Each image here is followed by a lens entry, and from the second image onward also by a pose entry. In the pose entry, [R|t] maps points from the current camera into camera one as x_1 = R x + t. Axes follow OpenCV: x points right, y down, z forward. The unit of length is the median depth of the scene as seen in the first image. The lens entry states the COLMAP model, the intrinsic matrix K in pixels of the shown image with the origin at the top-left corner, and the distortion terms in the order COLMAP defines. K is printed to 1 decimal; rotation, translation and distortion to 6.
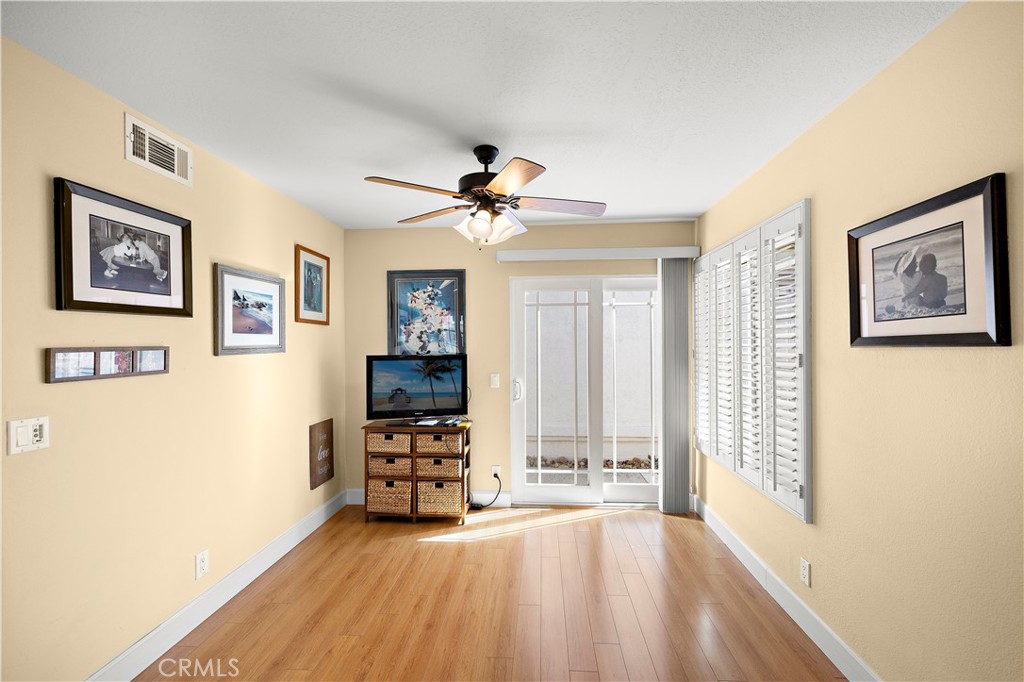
lens RADIAL K [[435.3, 0, 517.4], [0, 435.3, 343.3], [0, 0, 1]] dist [0.003440, 0.001133]
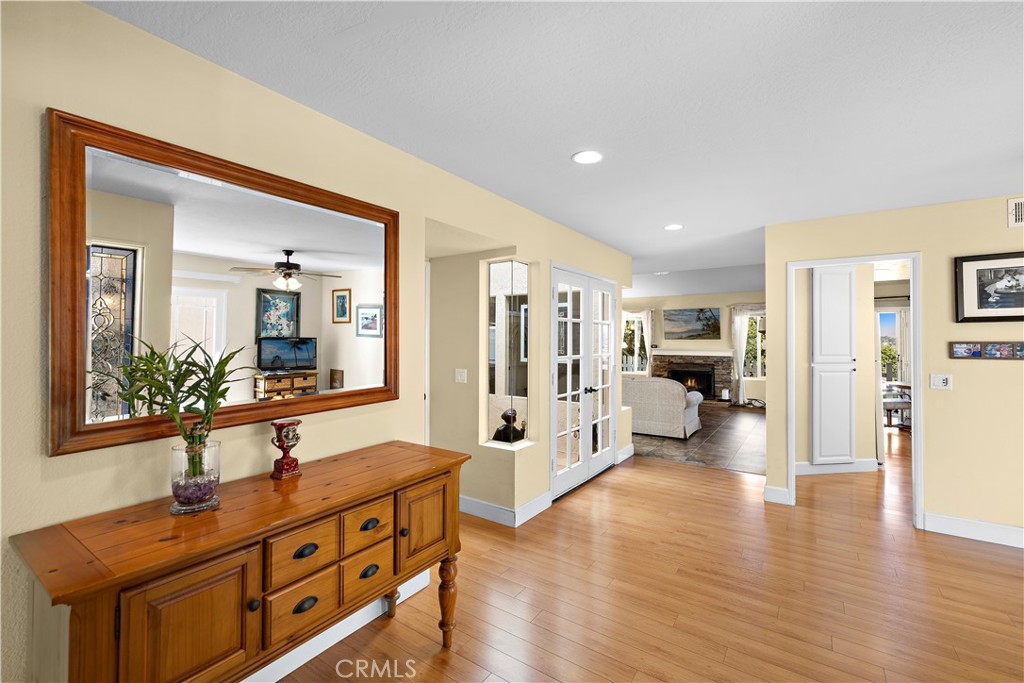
lens RADIAL K [[435.3, 0, 513.2], [0, 435.3, 335.8], [0, 0, 1]] dist [0.003440, 0.001133]
pose [[-0.513754, -0.000808, -0.857937, 0.809071], [-0.000550, 1.000000, -0.000613, -0.006510], [0.857937, 0.000157, -0.513755, 0.134232]]
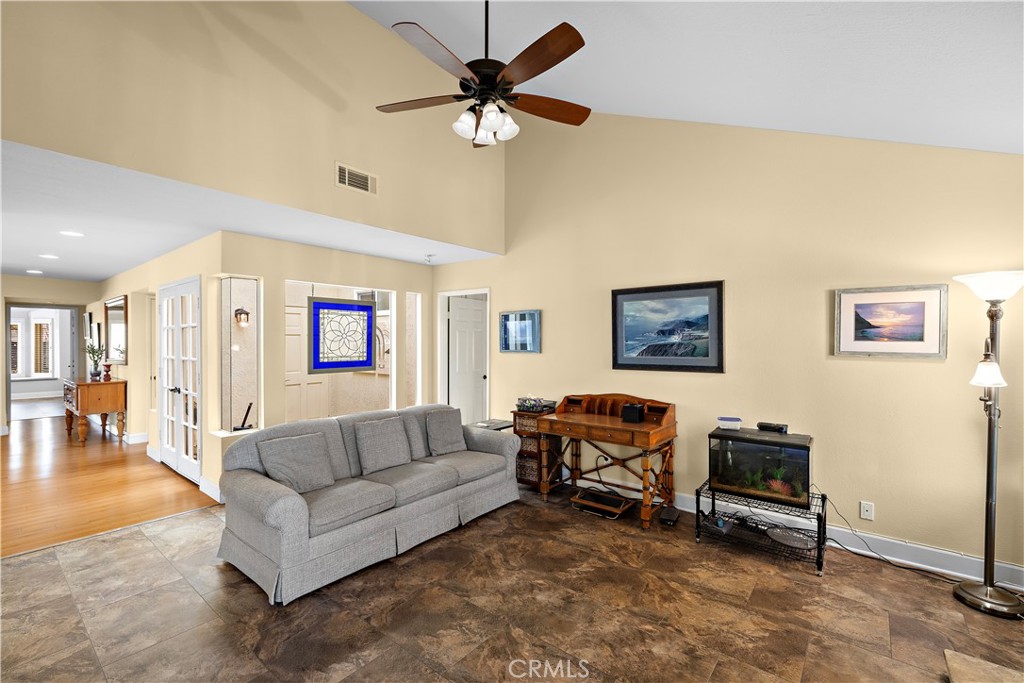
lens RADIAL K [[435.3, 0, 516.9], [0, 435.3, 341.0], [0, 0, 1]] dist [0.003440, 0.001133]
pose [[-0.819852, 0.004827, 0.572555, -2.149582], [0.005890, 0.999983, 0.000003, 0.003190], [-0.572545, 0.003375, -0.819867, 0.191453]]
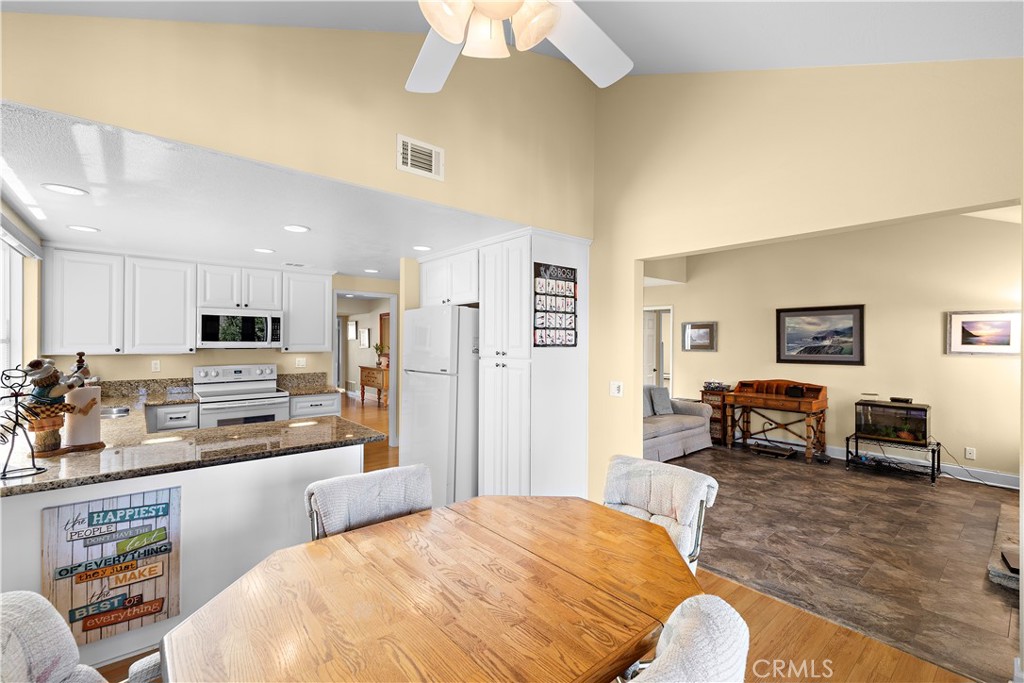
lens RADIAL K [[435.3, 0, 522.3], [0, 435.3, 343.2], [0, 0, 1]] dist [0.003440, 0.001133]
pose [[-0.700975, -0.000197, 0.713186, -2.219166], [-0.000660, 1.000000, -0.000372, 0.003360], [-0.713186, -0.000731, -0.700975, 1.074195]]
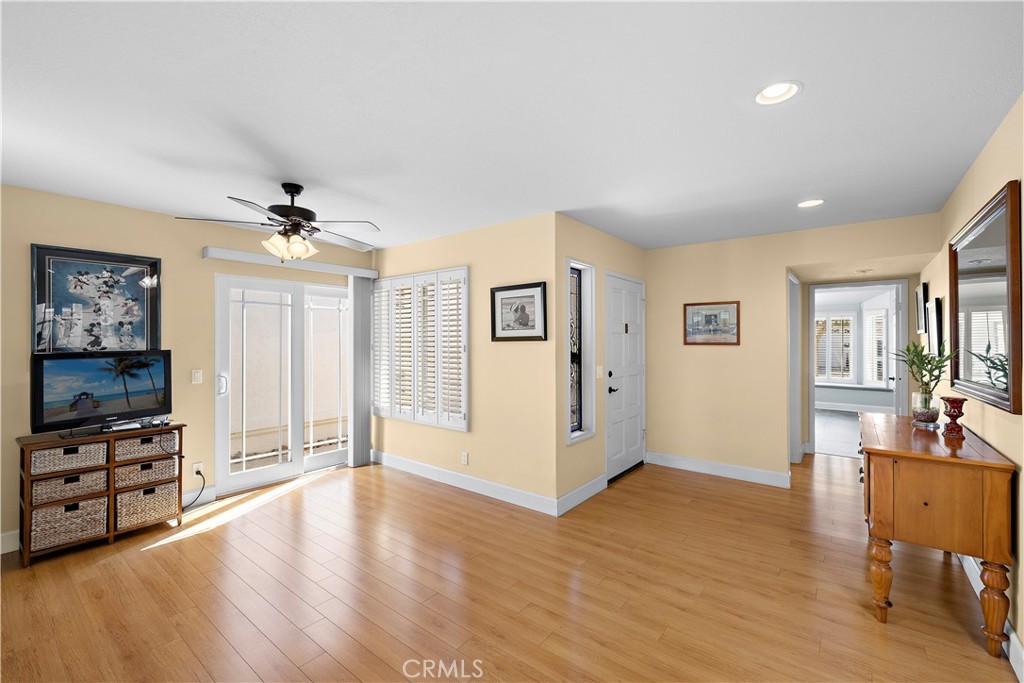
lens RADIAL K [[435.3, 0, 519.6], [0, 435.3, 339.3], [0, 0, 1]] dist [0.003440, 0.001133]
pose [[0.557394, 0.007414, 0.830215, -0.514292], [-0.003723, 0.999972, -0.006431, 0.005615], [-0.830240, 0.000494, 0.557406, -0.172574]]
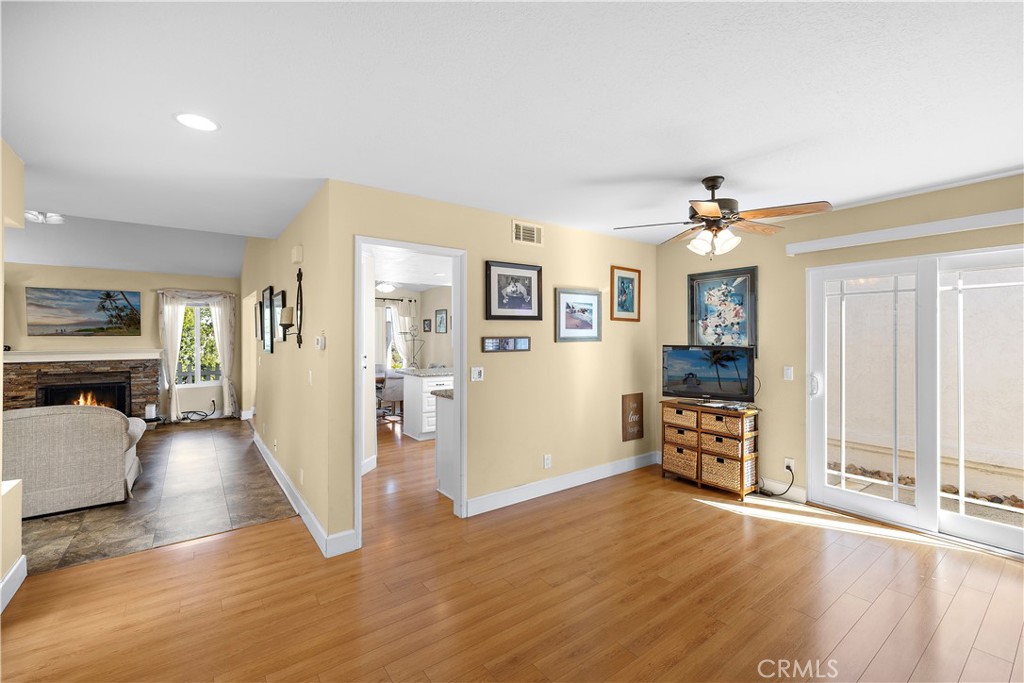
lens RADIAL K [[435.3, 0, 510.6], [0, 435.3, 335.5], [0, 0, 1]] dist [0.003440, 0.001133]
pose [[0.641073, 0.005850, -0.767457, 0.342137], [-0.004356, 0.999983, 0.003983, -0.002979], [0.767467, 0.000789, 0.641088, -0.152659]]
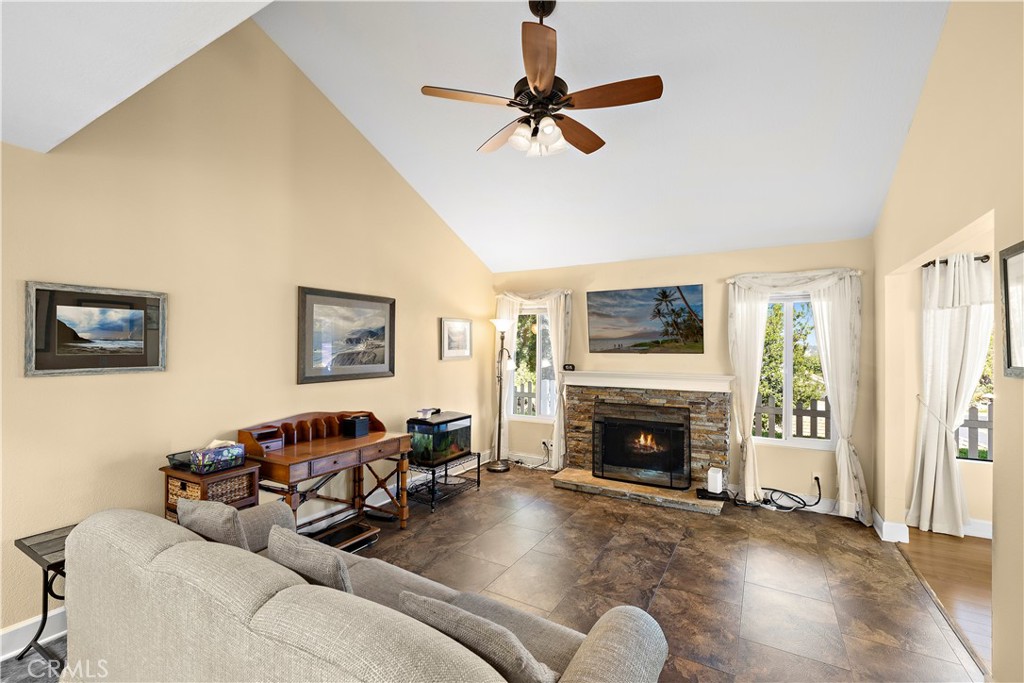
lens RADIAL K [[435.3, 0, 514.6], [0, 435.3, 346.4], [0, 0, 1]] dist [0.003440, 0.001133]
pose [[-0.441727, -0.004233, -0.897139, -0.953491], [-0.004360, 0.999987, -0.002572, -0.001741], [0.897139, 0.002775, -0.441740, -0.101688]]
